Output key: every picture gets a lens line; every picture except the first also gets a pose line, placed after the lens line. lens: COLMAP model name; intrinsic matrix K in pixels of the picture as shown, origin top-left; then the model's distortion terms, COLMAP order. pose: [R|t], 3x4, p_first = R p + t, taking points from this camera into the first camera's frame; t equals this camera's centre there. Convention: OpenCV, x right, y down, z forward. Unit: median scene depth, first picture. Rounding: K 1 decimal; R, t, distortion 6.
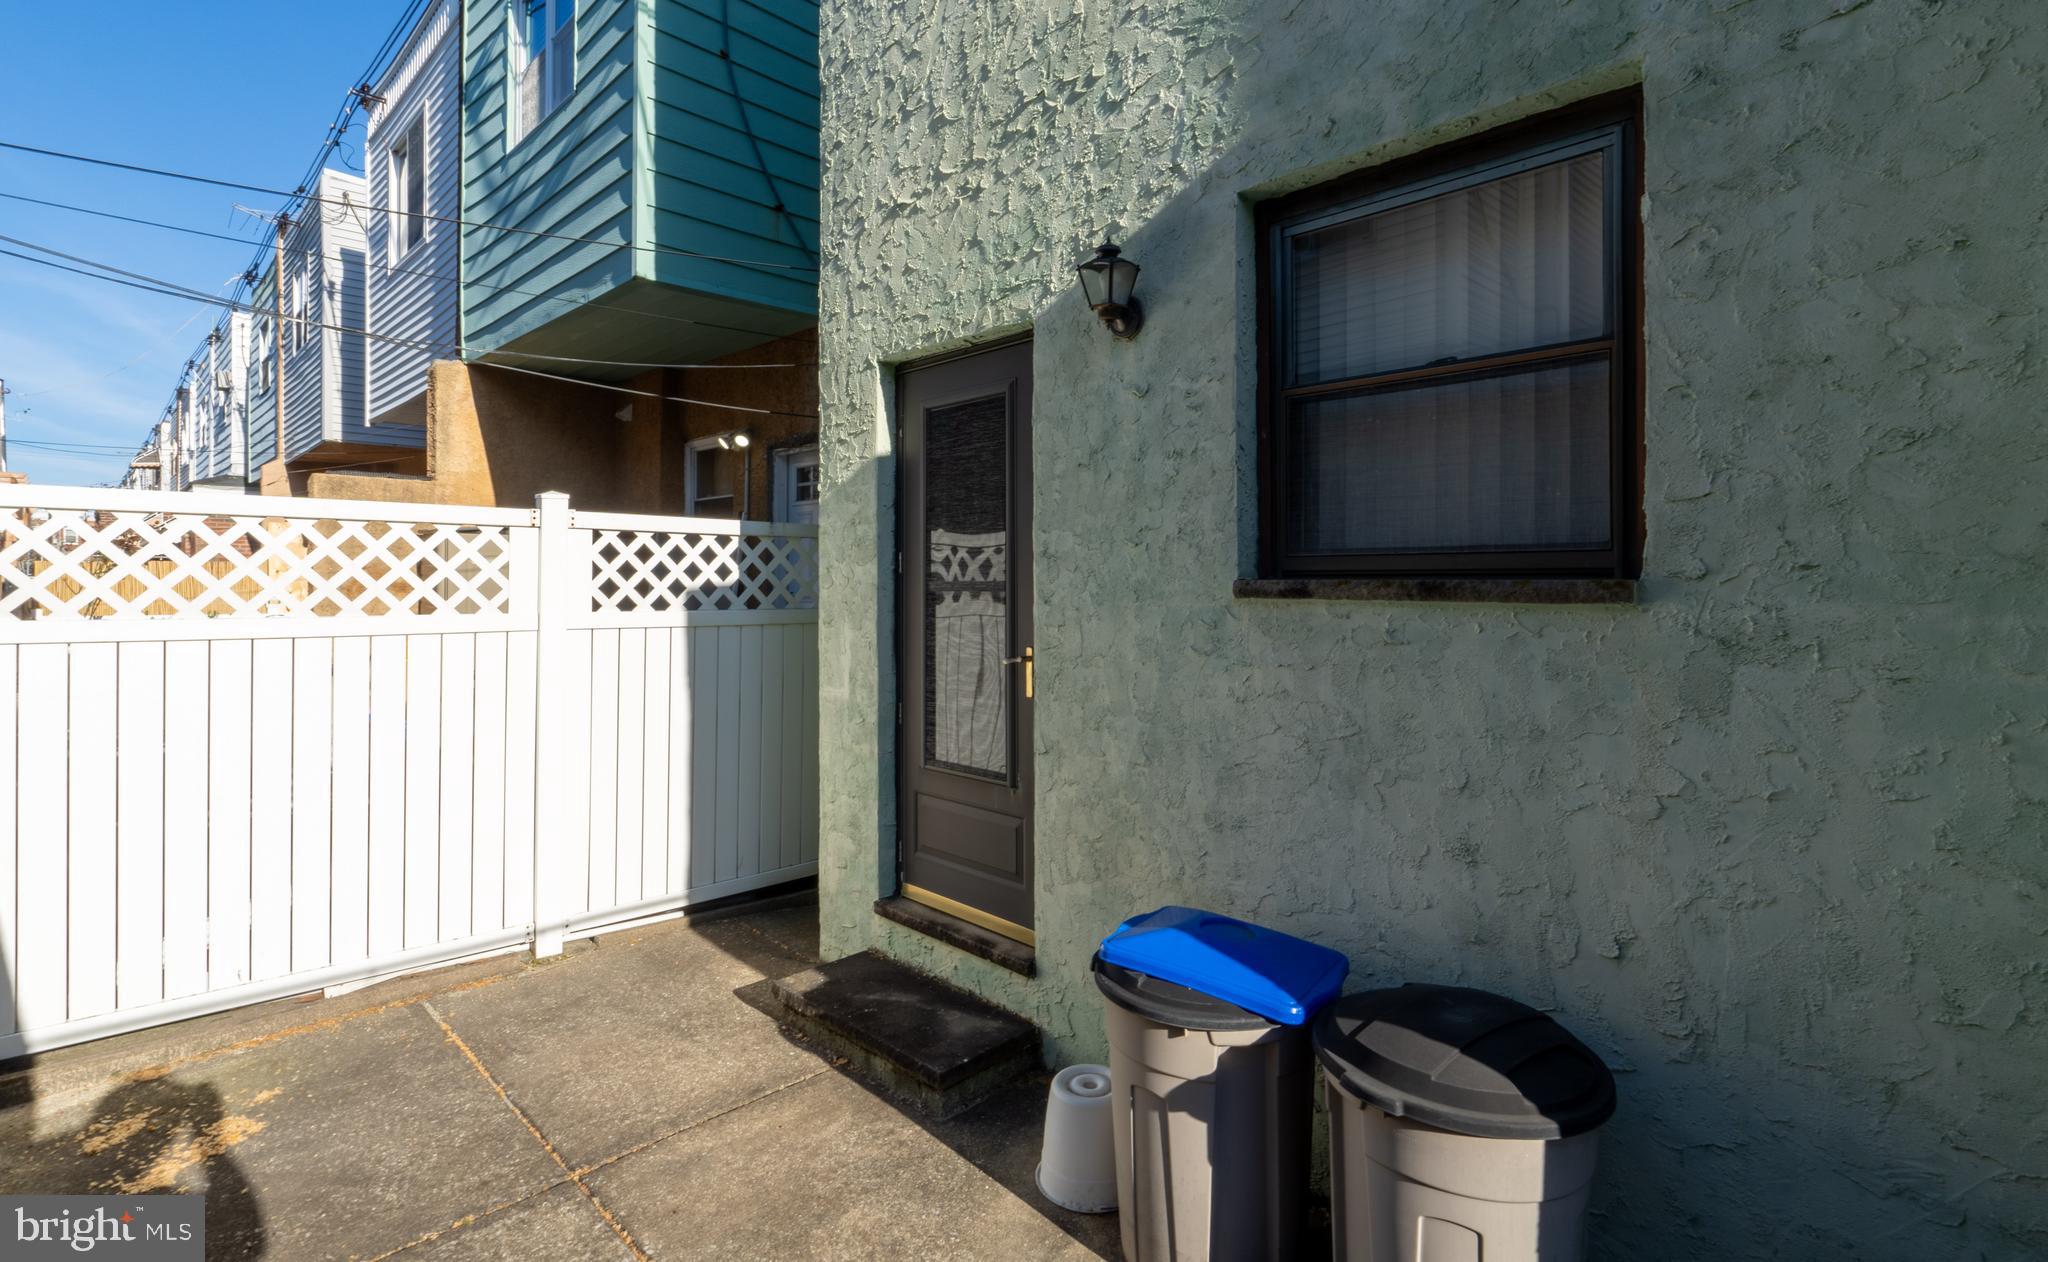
lens RADIAL K [[957.4, 0, 1023.7], [0, 957.4, 577.9], [0, 0, 1]] dist [-0.004389, 0.000269]
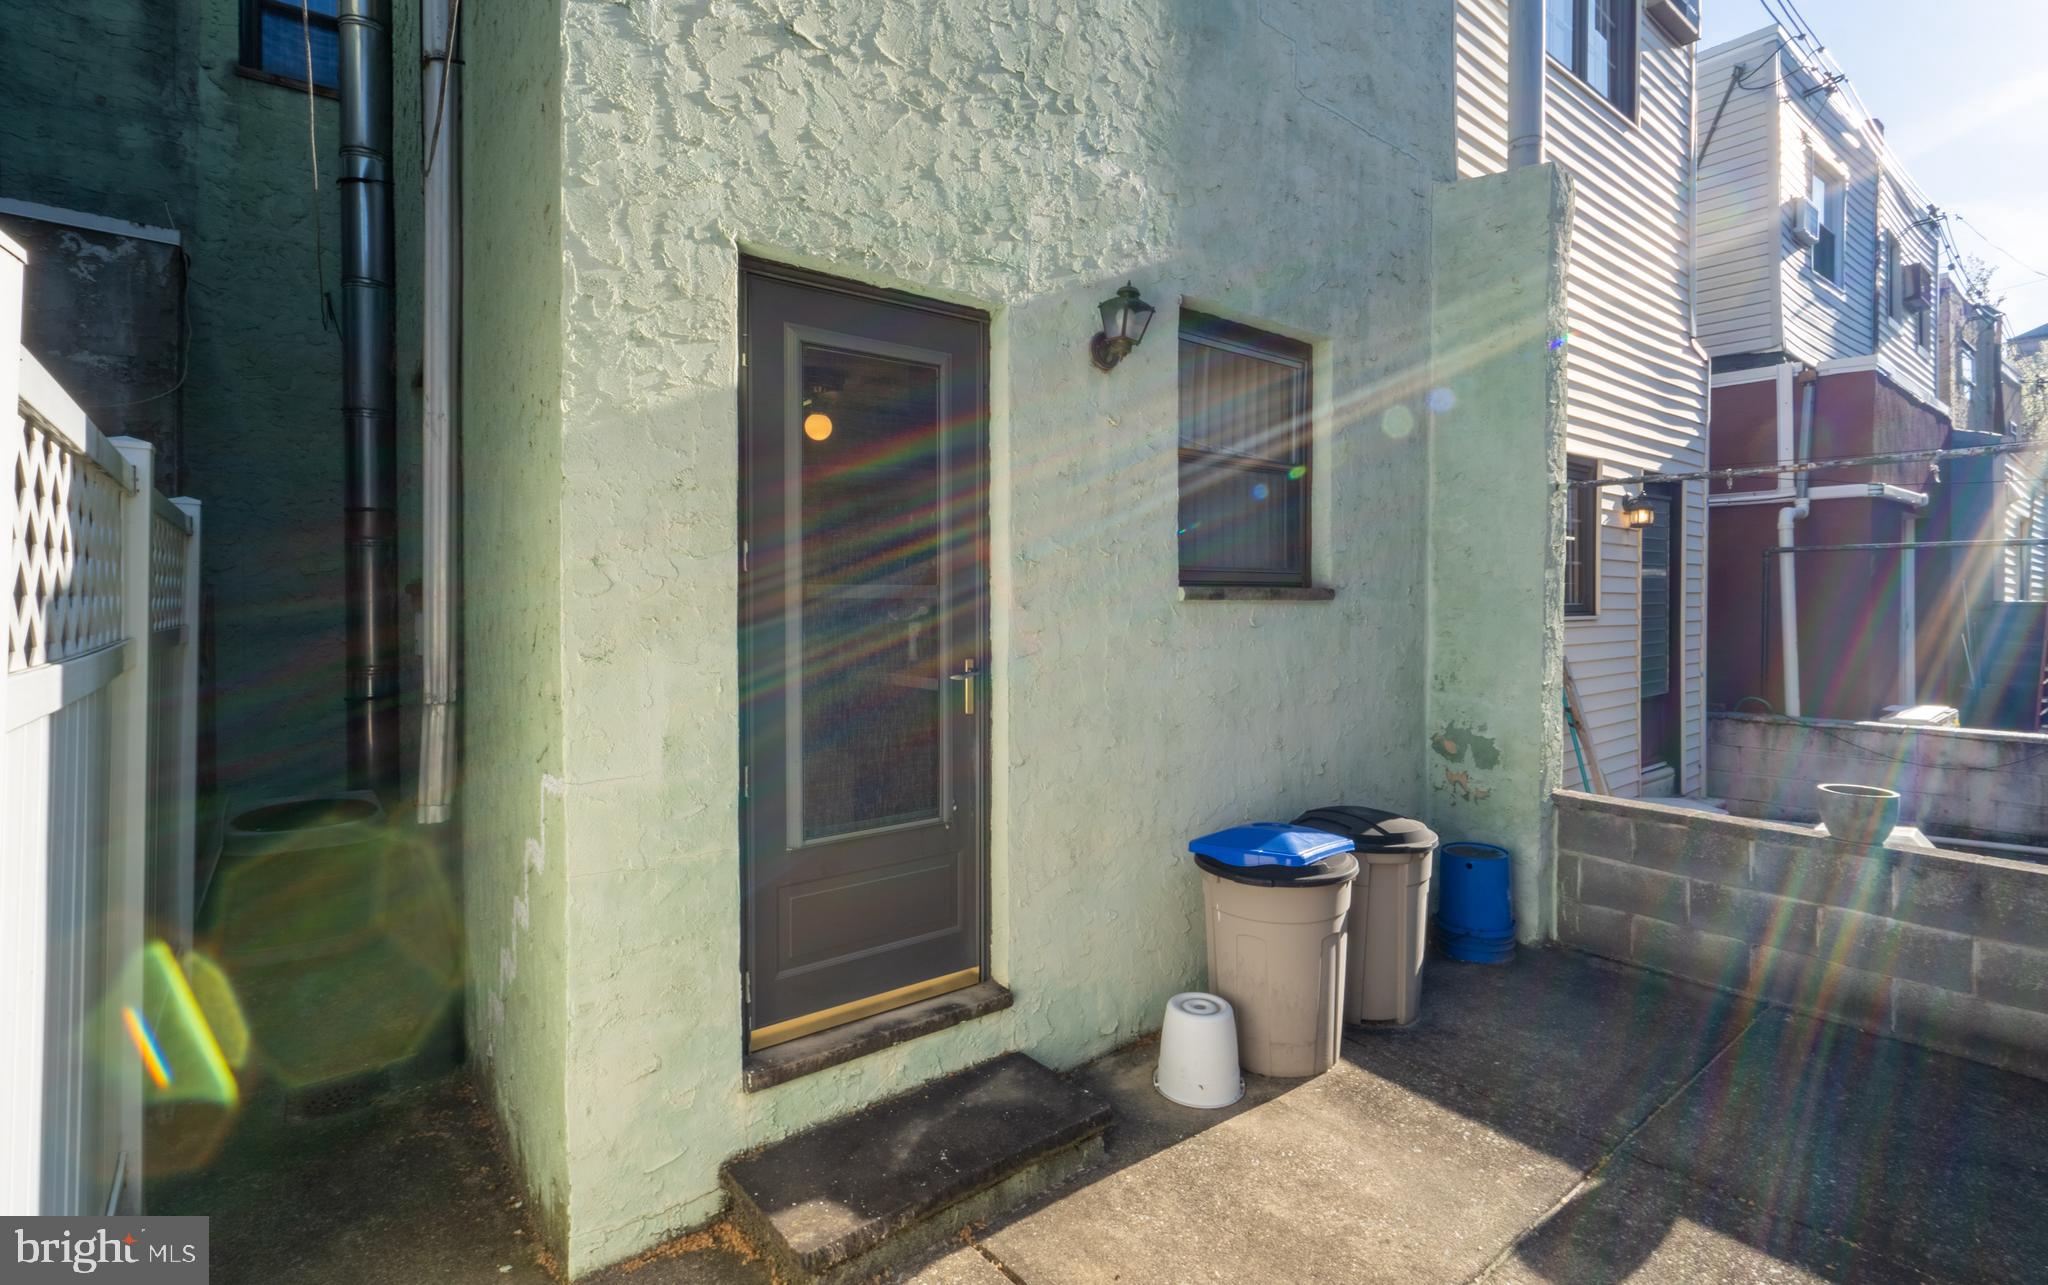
lens RADIAL K [[957.4, 0, 1028.2], [0, 957.4, 598.7], [0, 0, 1]] dist [-0.004389, 0.000269]
pose [[0.102540, -0.005424, 0.994714, -0.919327], [-0.009015, 0.999939, 0.006382, 0.009427], [-0.994688, -0.009622, 0.102485, 0.880550]]
